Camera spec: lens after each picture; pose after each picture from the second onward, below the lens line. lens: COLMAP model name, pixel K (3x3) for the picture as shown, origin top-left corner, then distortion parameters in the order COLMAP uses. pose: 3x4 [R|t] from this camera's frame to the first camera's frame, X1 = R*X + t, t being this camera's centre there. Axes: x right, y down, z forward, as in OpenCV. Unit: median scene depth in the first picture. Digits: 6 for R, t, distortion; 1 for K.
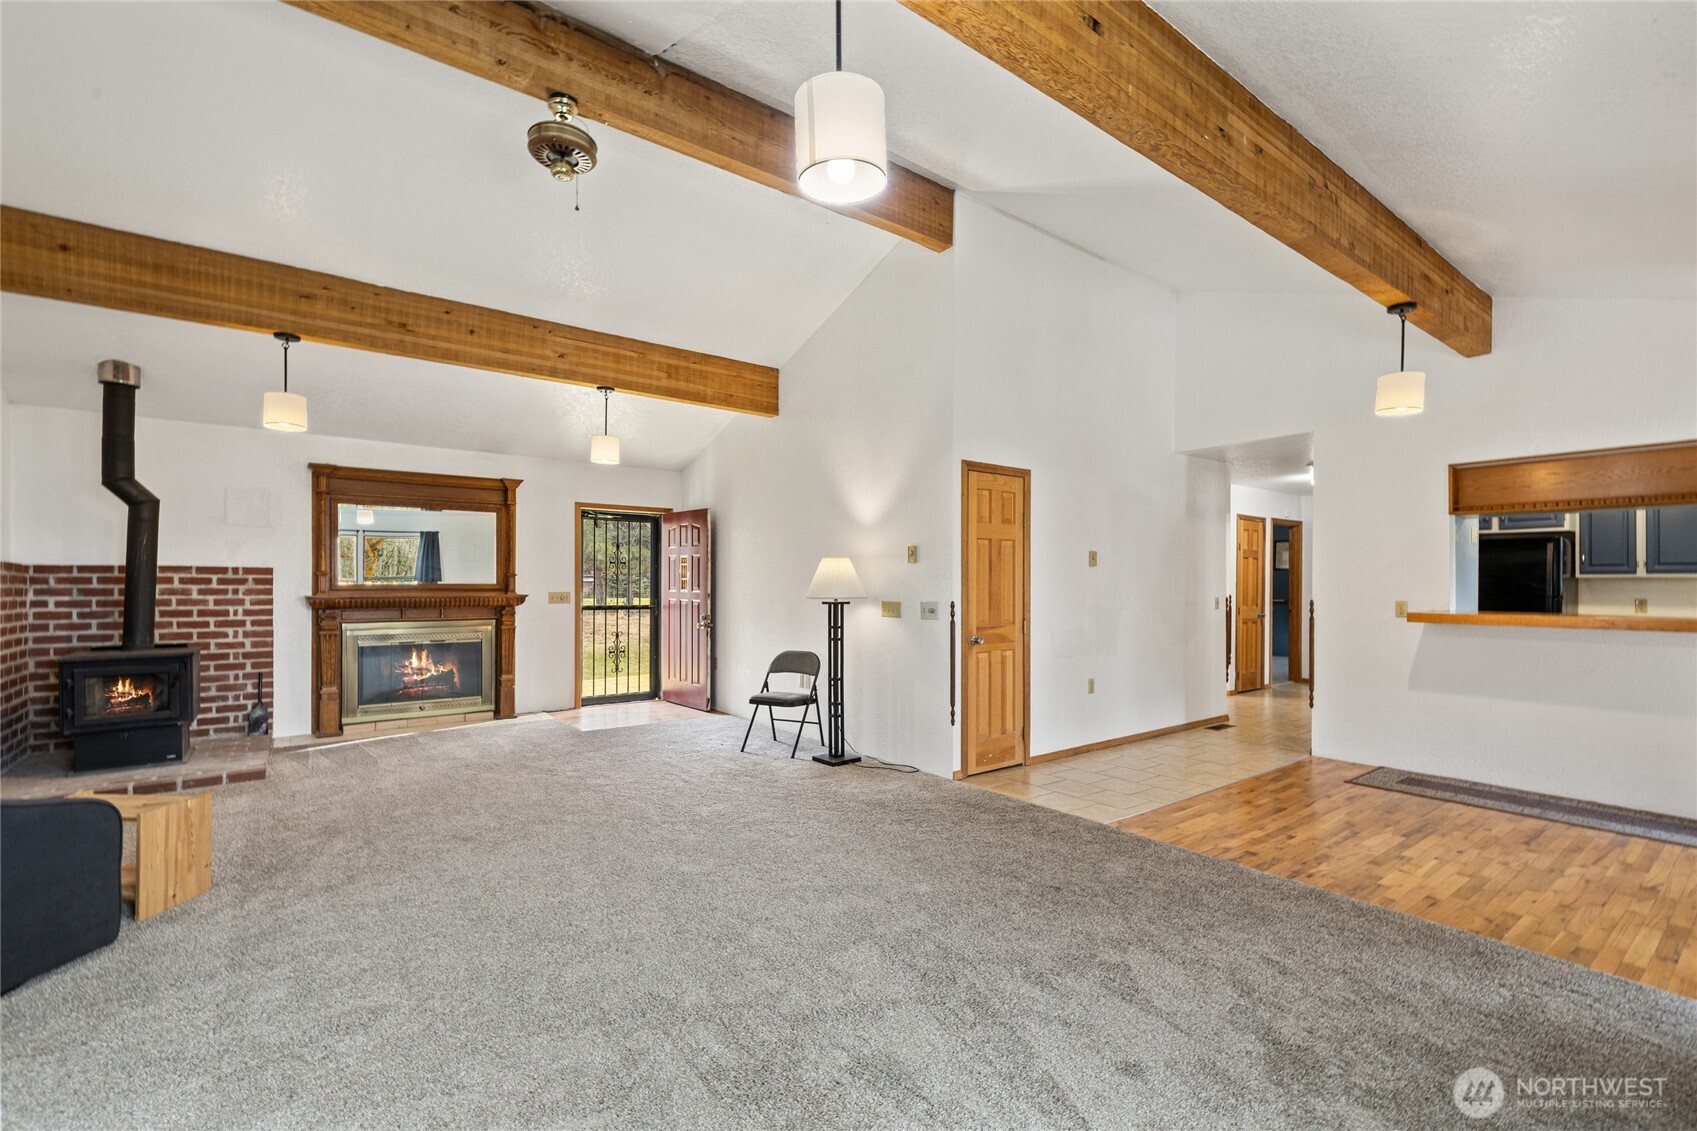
lens RADIAL K [[740.9, 0, 850.8], [0, 740.9, 583.3], [0, 0, 1]] dist [0.004763, -0.000573]
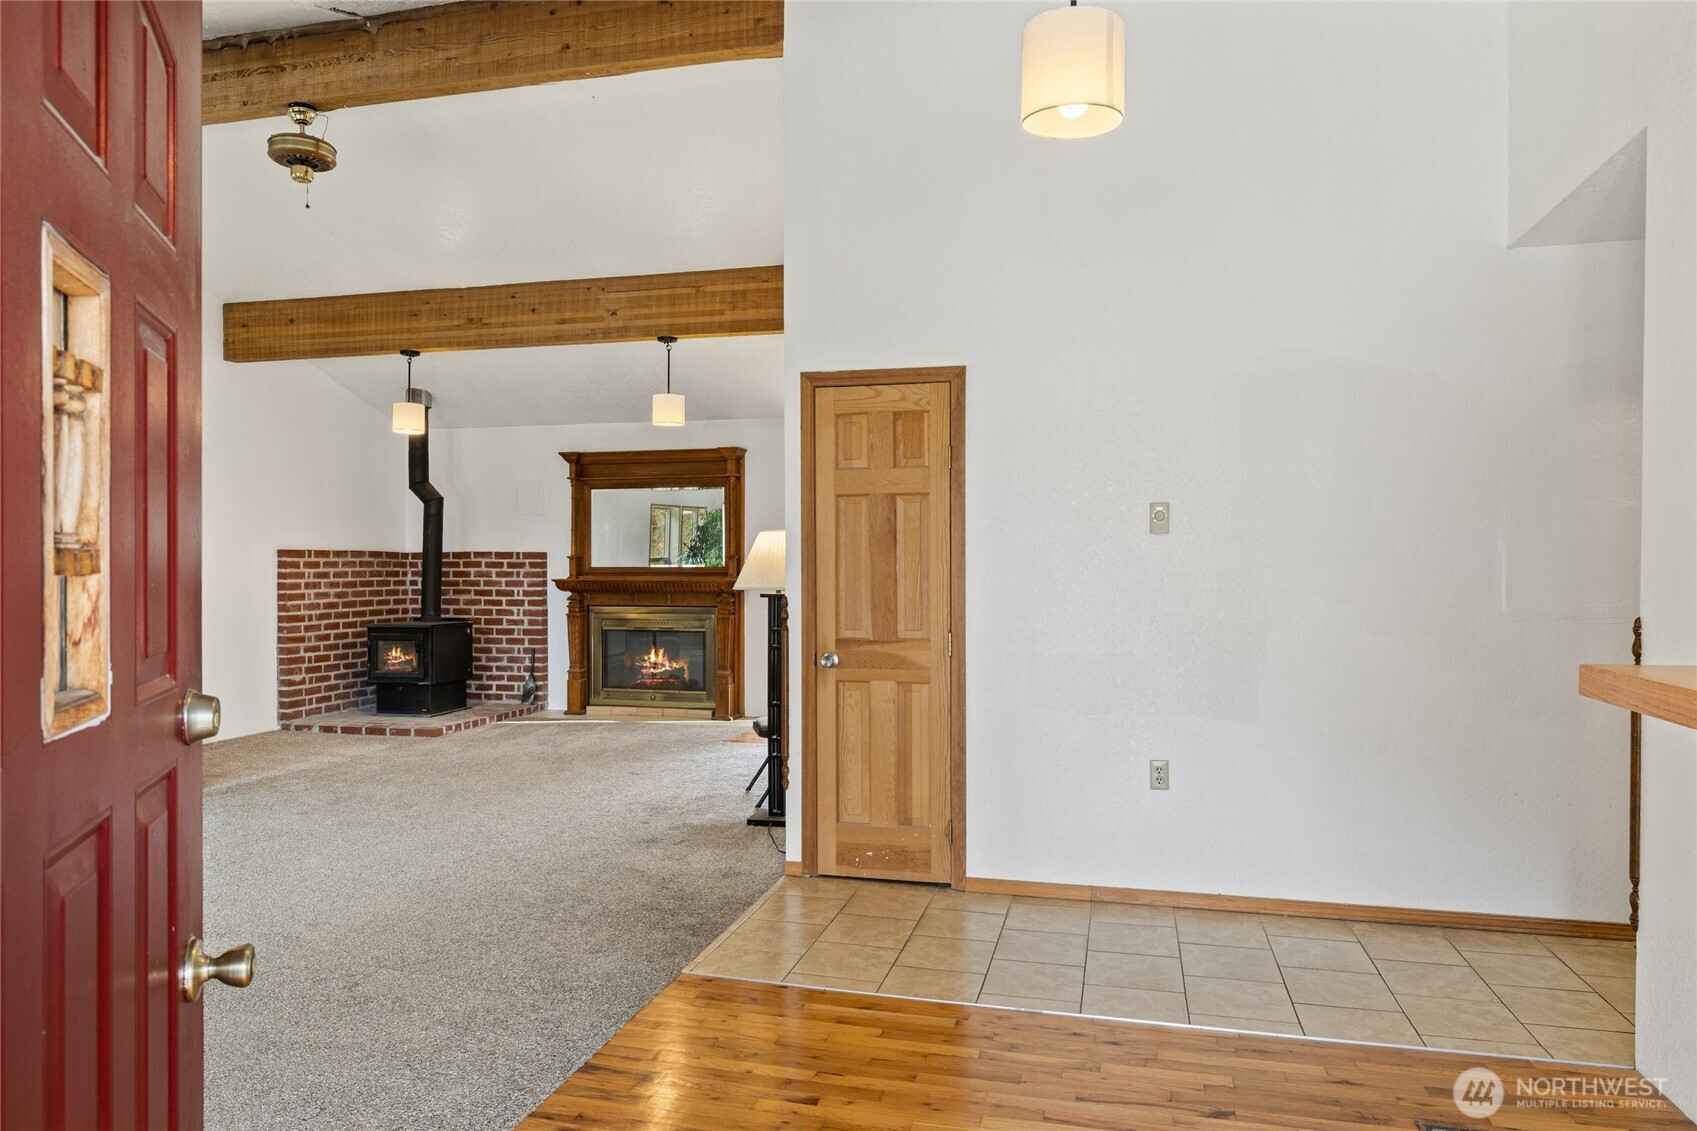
lens RADIAL K [[1077.5, 0, 847.8], [0, 1077.5, 569.9], [0, 0, 1]] dist [-0.000329, 0.000854]
pose [[0.619649, 0.003010, -0.784873, 0.816815], [0.001144, 0.999988, 0.004739, -0.002745], [0.784878, -0.003834, 0.619639, 0.419994]]
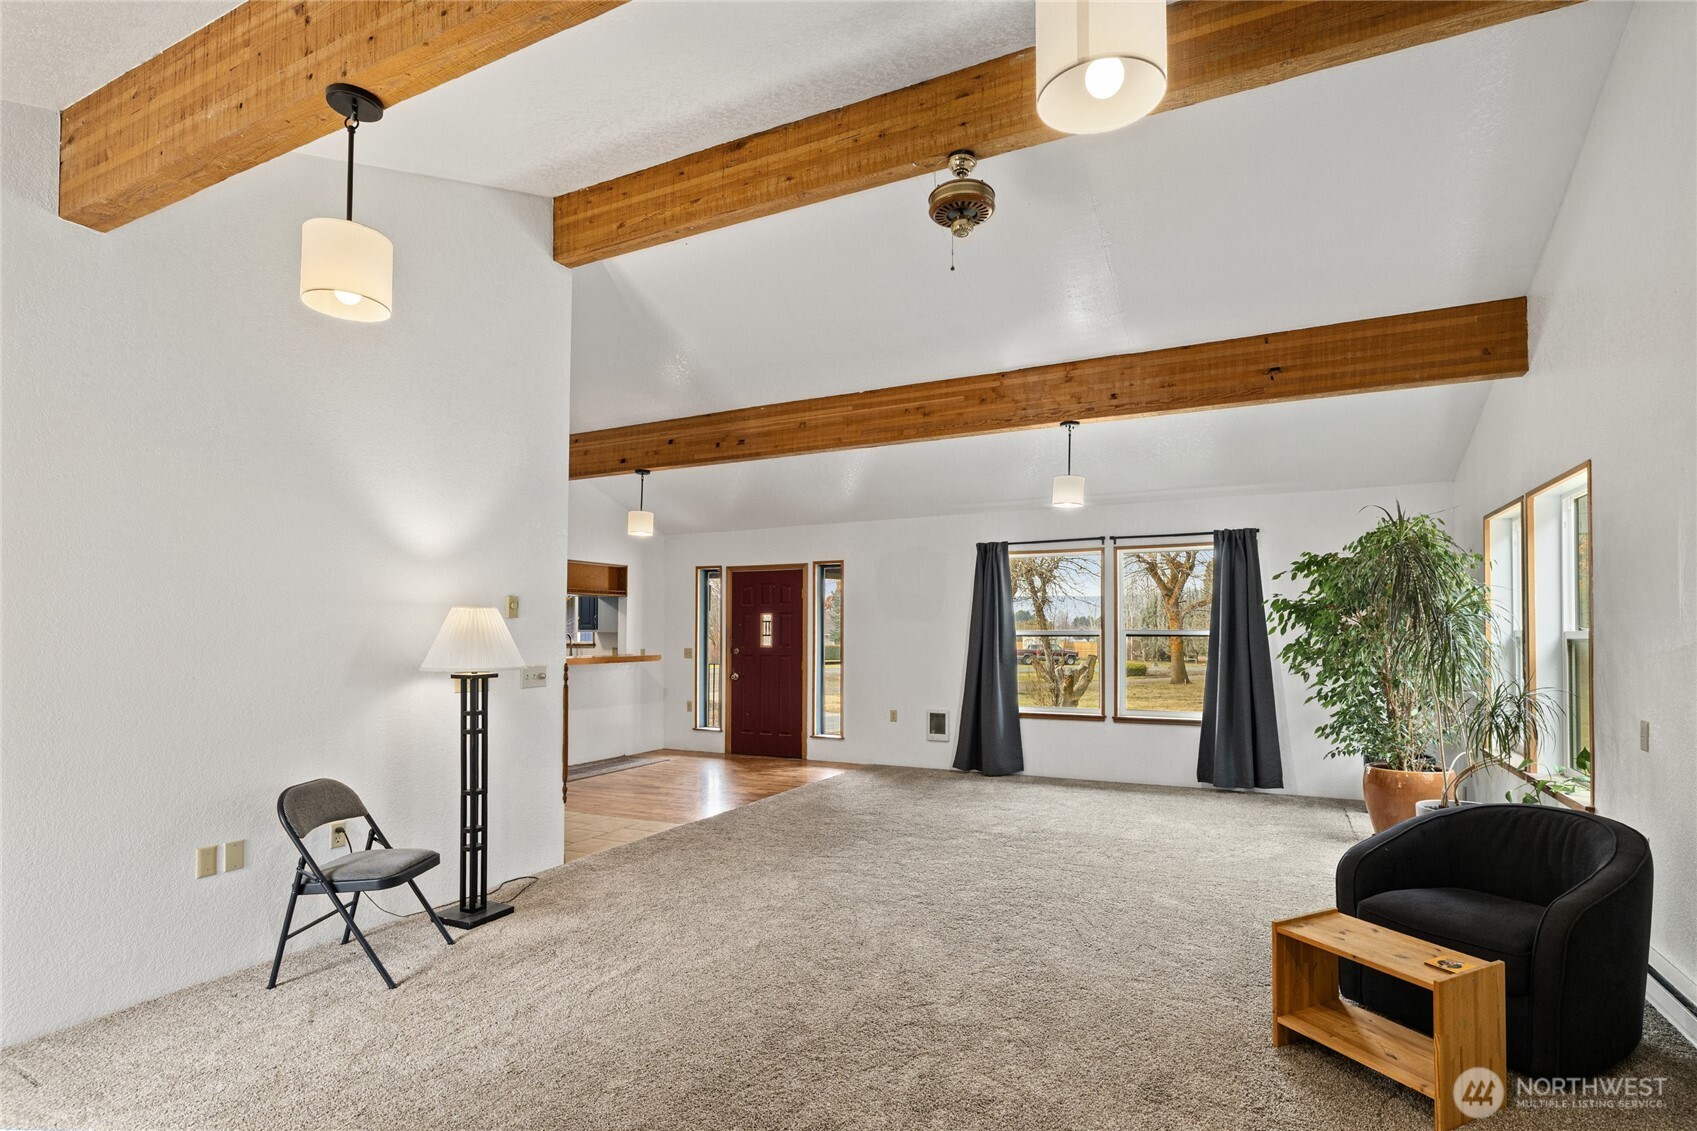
lens RADIAL K [[829.3, 0, 862.6], [0, 829.3, 616.0], [0, 0, 1]] dist [0.000768, 0.000157]
pose [[-0.445775, 0.015191, 0.895016, -0.834728], [-0.001230, 0.999845, -0.017582, -0.014700], [-0.895144, -0.008938, -0.445687, 1.020868]]
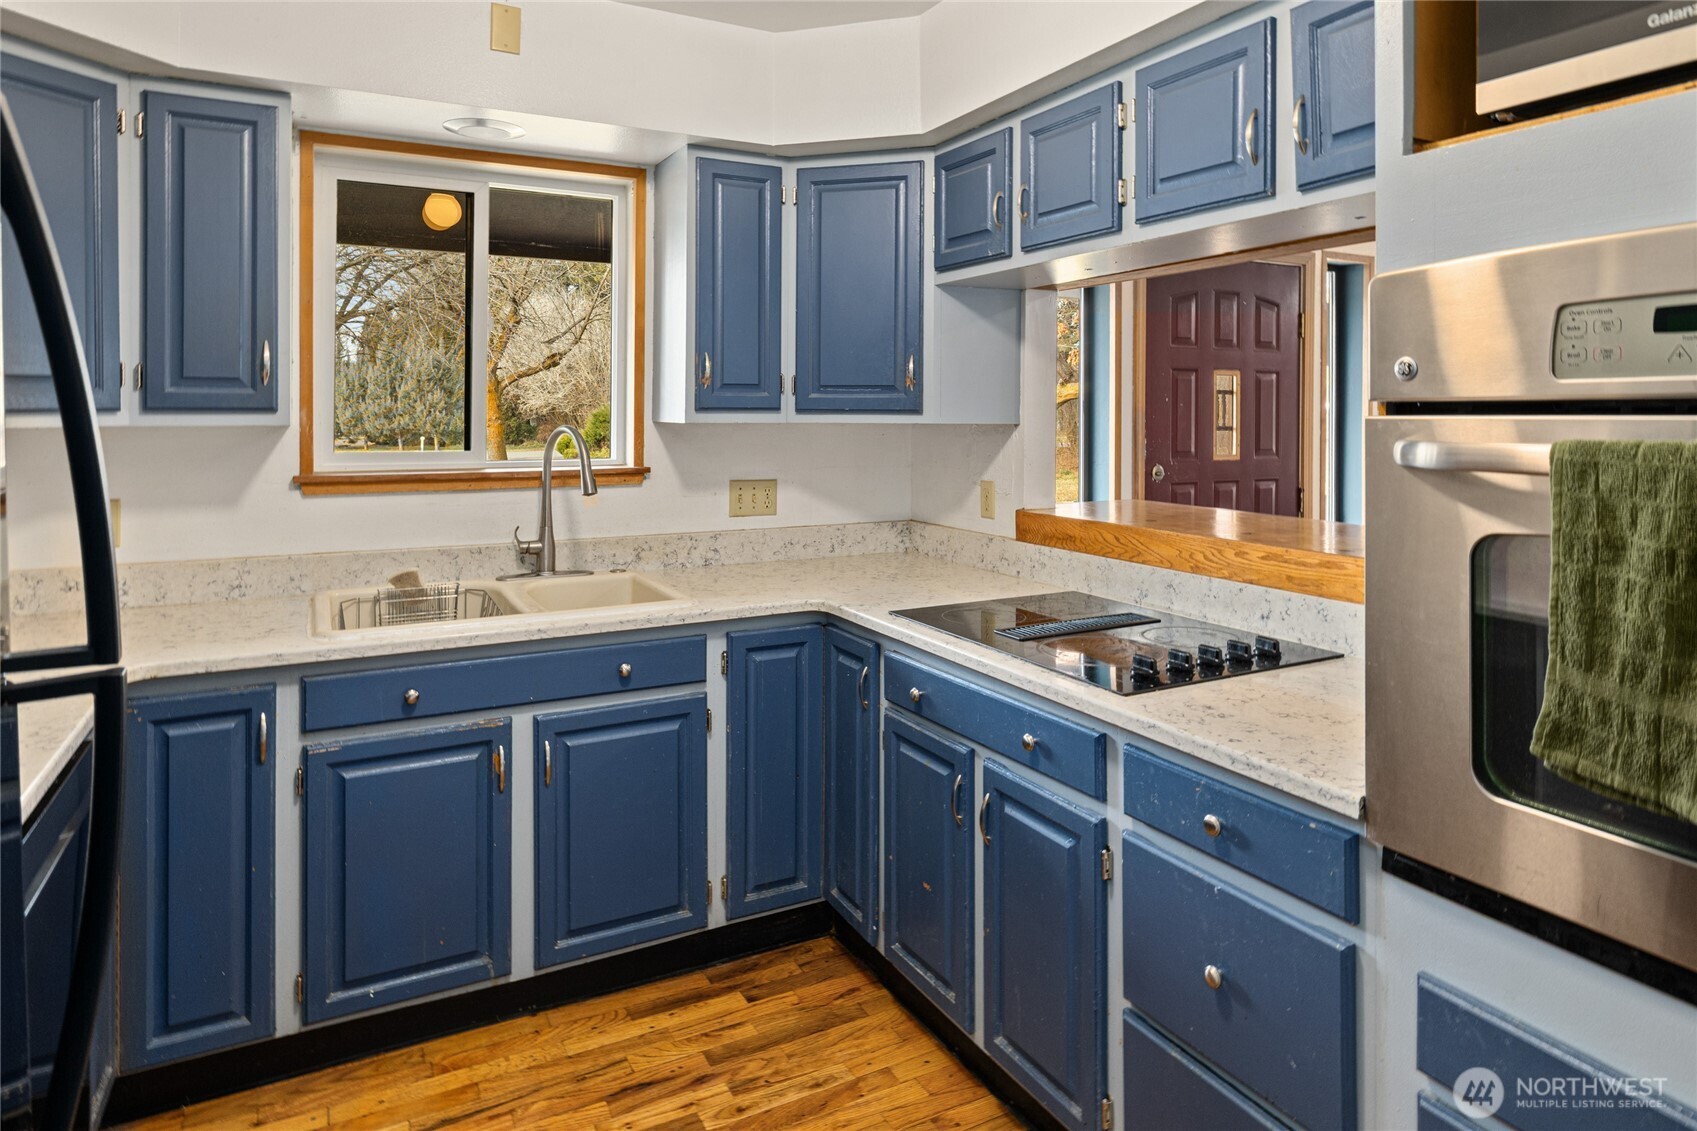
lens RADIAL K [[1001.3, 0, 842.4], [0, 1001.3, 413.9], [0, 0, 1]] dist [-0.001451, 0.000095]
pose [[-0.986082, -0.007432, 0.166091, 0.943648], [-0.006838, 0.999968, 0.004152, -0.017445], [-0.166116, 0.002959, -0.986102, 1.261986]]
